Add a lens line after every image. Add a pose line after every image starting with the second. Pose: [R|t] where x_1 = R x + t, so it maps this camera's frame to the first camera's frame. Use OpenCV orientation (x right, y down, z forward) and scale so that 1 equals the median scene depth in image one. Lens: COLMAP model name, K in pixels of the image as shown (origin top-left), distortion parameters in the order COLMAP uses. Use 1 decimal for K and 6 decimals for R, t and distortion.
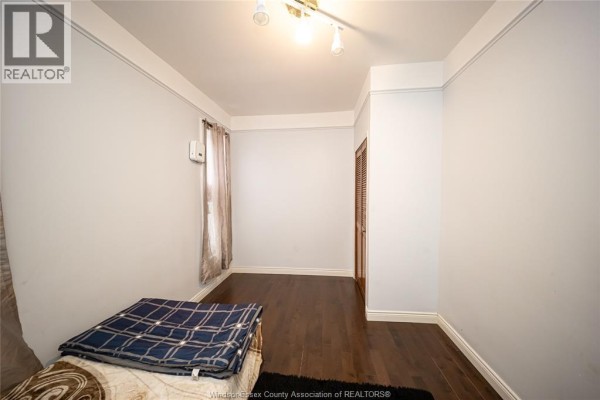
lens RADIAL K [[206.7, 0, 298.9], [0, 206.7, 199.6], [0, 0, 1]] dist [0.001755, -0.004338]
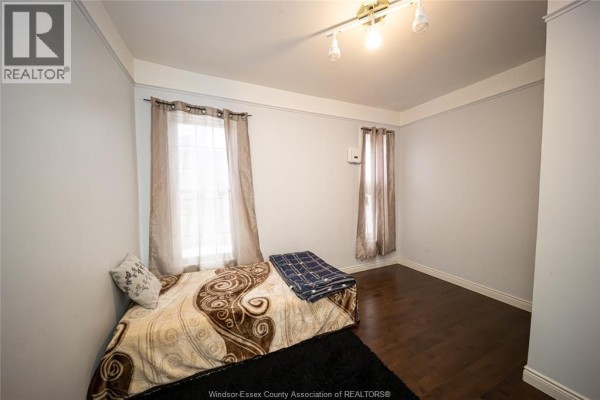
lens RADIAL K [[206.7, 0, 298.9], [0, 206.7, 199.6], [0, 0, 1]] dist [0.001755, -0.004338]
pose [[0.507169, 0.039120, -0.860958, 0.437134], [-0.016447, 0.999227, 0.035714, 0.002048], [0.861689, -0.003953, 0.507421, 0.057314]]
